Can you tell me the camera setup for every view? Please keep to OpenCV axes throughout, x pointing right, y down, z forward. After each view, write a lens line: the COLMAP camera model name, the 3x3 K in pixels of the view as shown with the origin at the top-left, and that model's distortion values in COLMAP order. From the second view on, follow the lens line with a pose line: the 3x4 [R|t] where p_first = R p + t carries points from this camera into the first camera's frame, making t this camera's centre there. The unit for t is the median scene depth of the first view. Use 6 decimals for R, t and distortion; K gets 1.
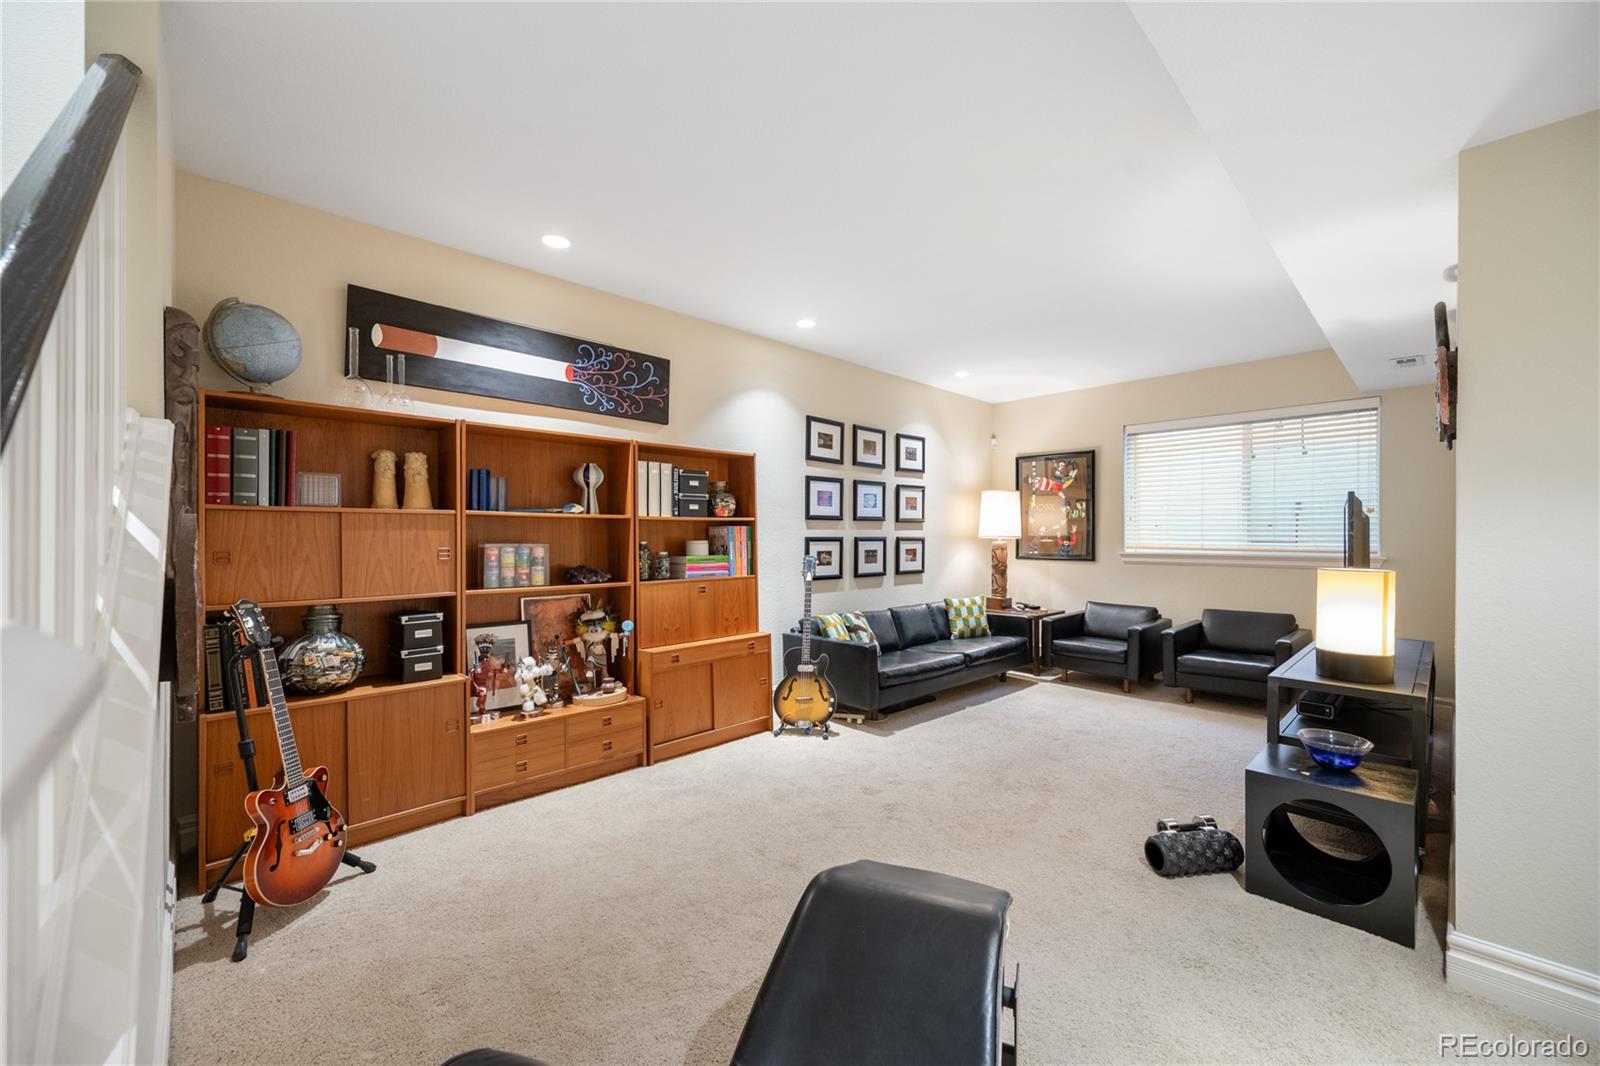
lens RADIAL K [[632.7, 0, 805.1], [0, 632.7, 525.0], [0, 0, 1]] dist [-0.001824, -0.000086]
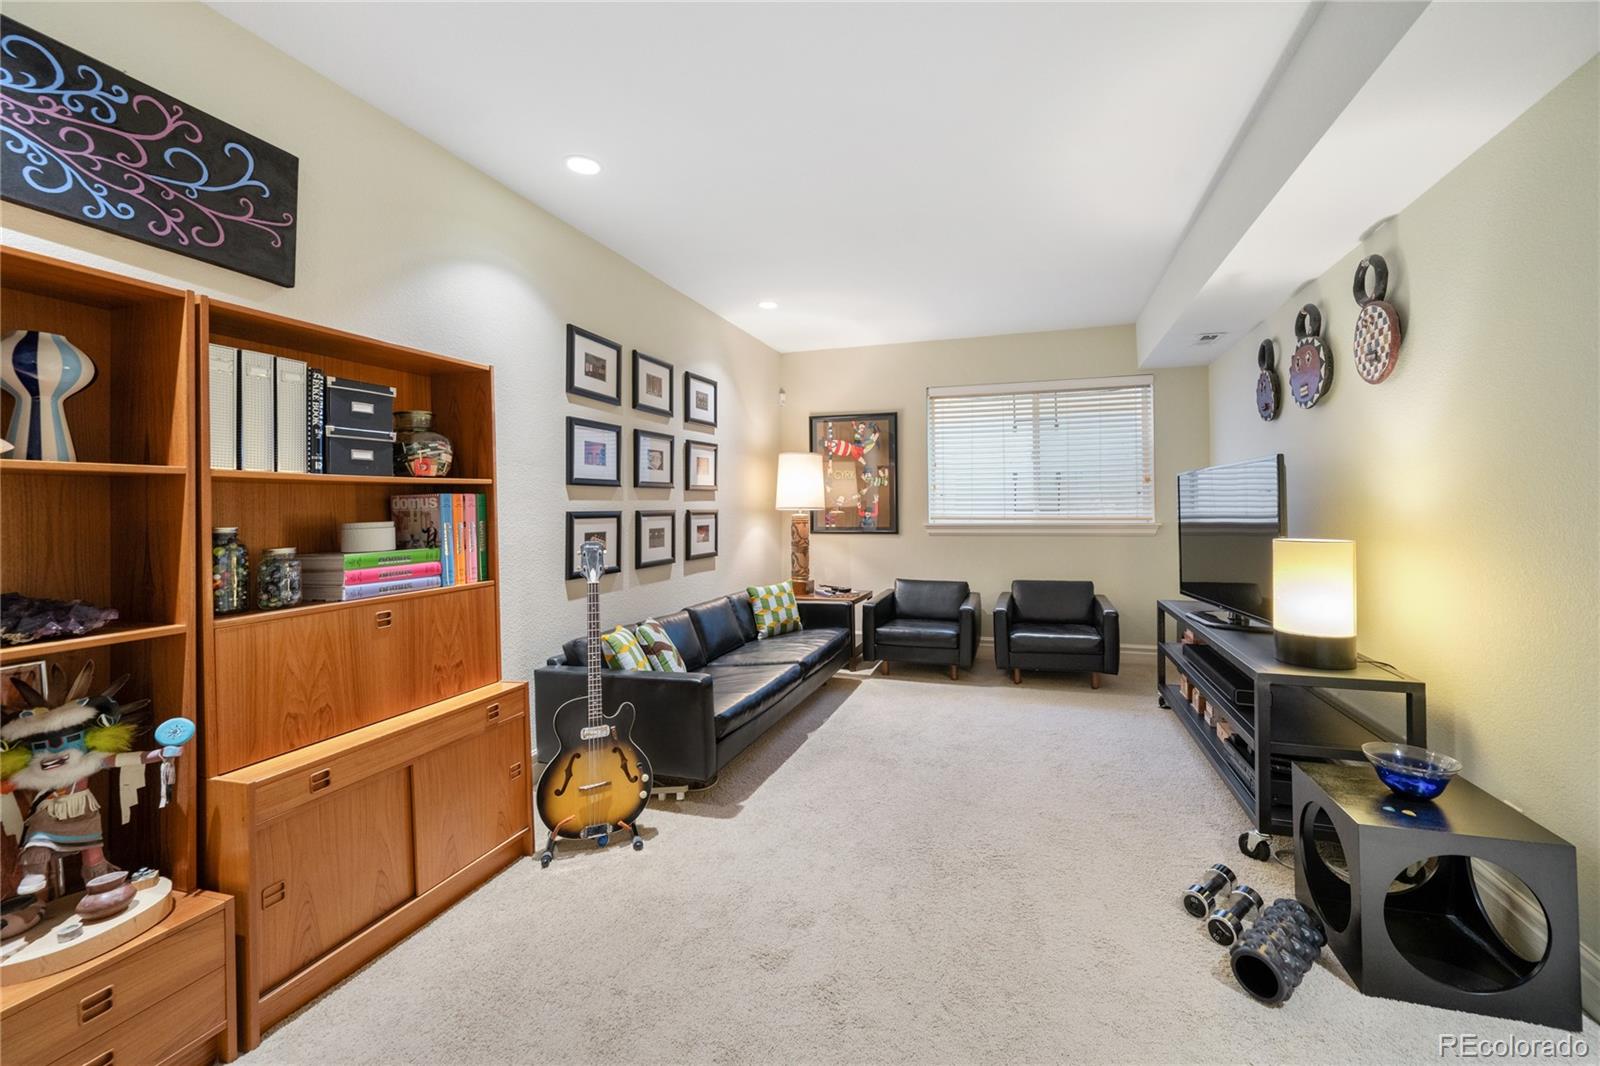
lens RADIAL K [[635.4, 0, 853.0], [0, 635.4, 496.1], [0, 0, 1]] dist [-0.002527, 0.000036]
pose [[0.861886, -0.000891, 0.507101, -0.093580], [0.001593, 0.999998, -0.000951, 0.004908], [-0.507099, 0.001628, 0.861886, 0.361624]]
